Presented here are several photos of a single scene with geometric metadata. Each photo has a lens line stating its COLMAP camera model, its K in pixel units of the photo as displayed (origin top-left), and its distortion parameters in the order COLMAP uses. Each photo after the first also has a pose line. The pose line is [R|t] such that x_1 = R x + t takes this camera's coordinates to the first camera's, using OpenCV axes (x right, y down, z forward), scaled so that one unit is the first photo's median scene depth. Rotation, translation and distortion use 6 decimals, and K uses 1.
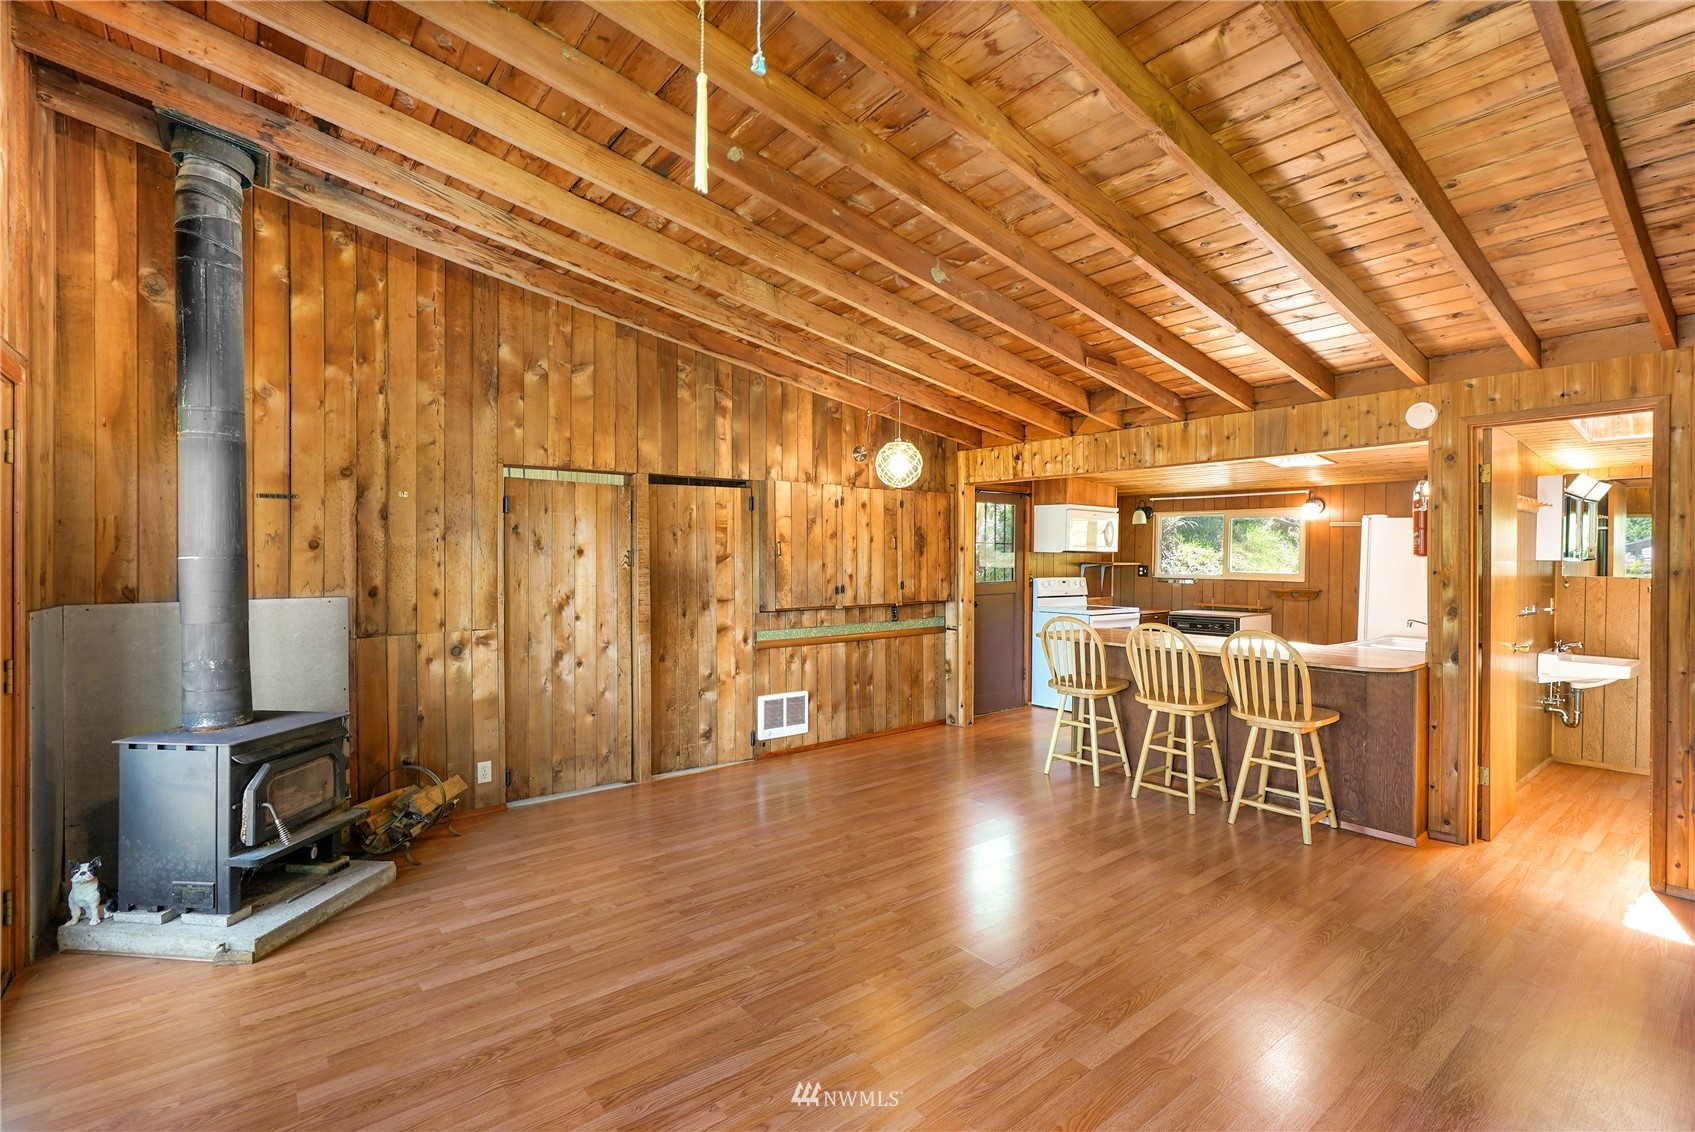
lens RADIAL K [[769.3, 0, 853.5], [0, 769.3, 566.9], [0, 0, 1]] dist [0.000371, 0.000651]
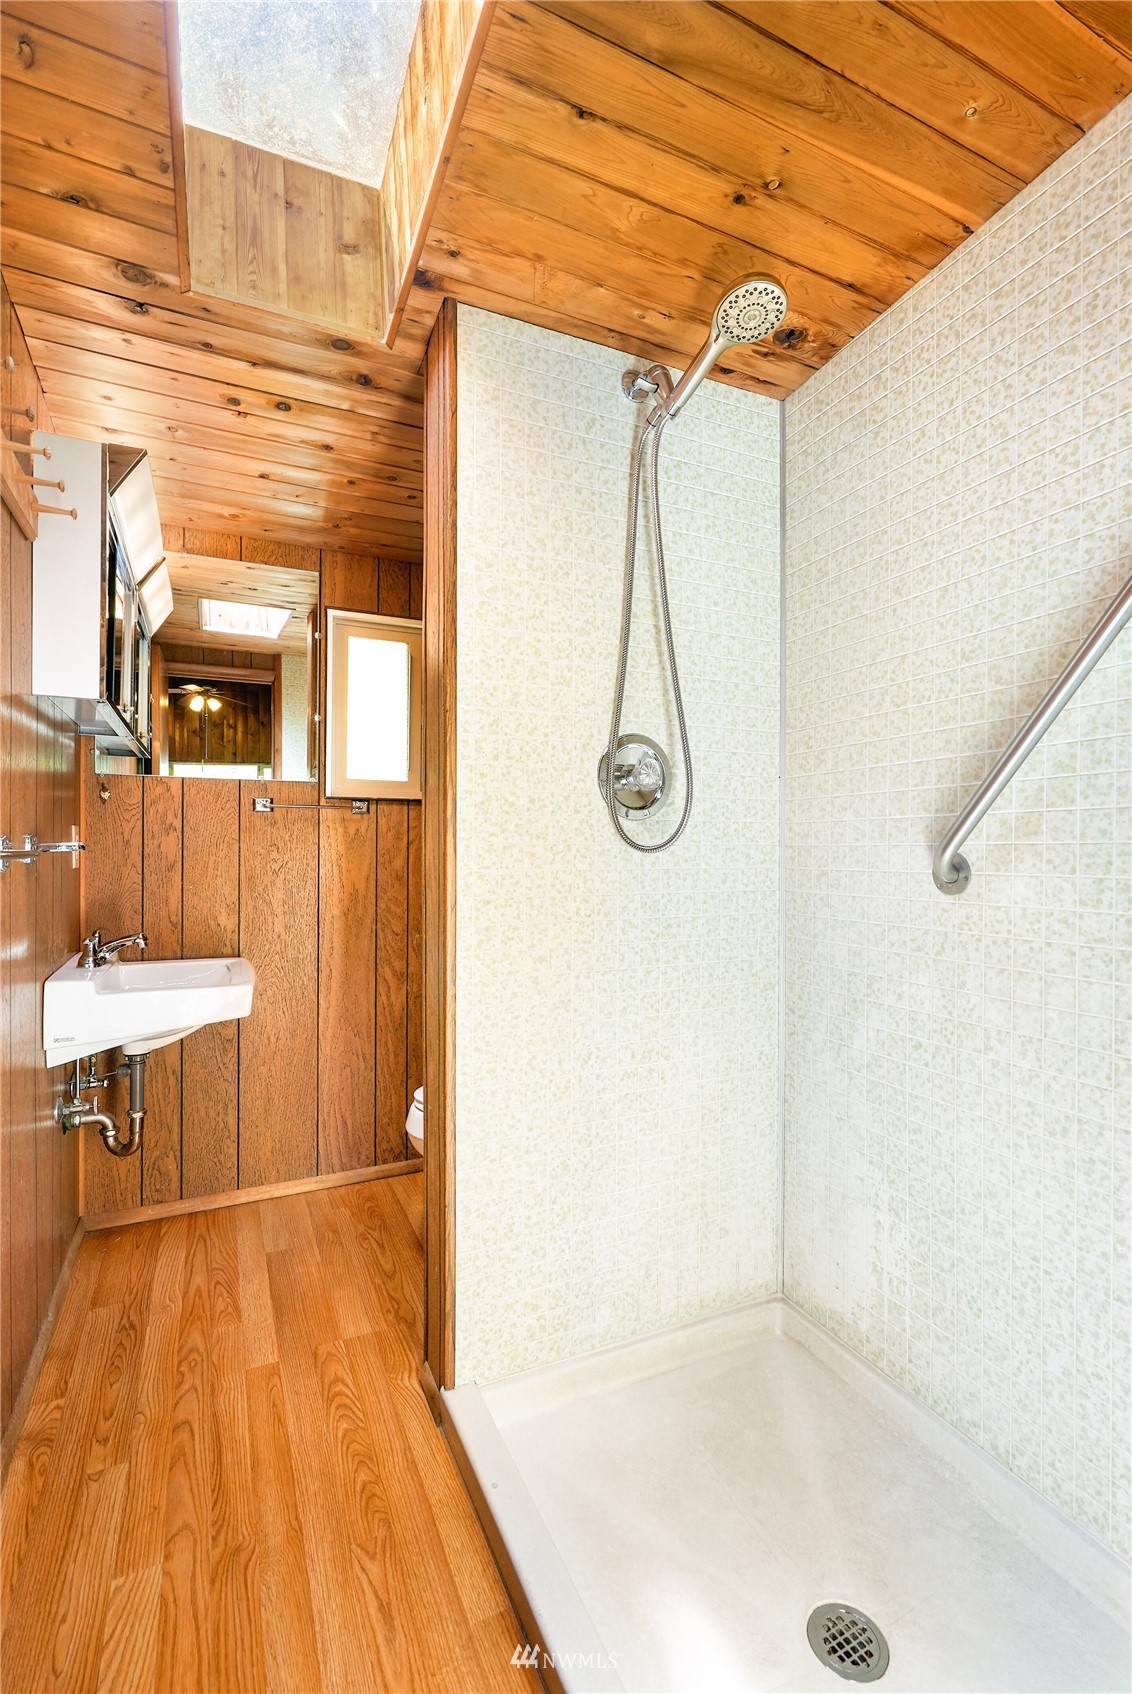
lens RADIAL K [[768.8, 0, 572.8], [0, 768.8, 851.0], [0, 0, 1]] dist [0.000371, 0.000651]
pose [[0.240566, -0.011516, 0.970565, 0.462952], [0.012407, 0.999884, 0.008788, 0.041328], [-0.970554, 0.009928, 0.240681, 0.518599]]
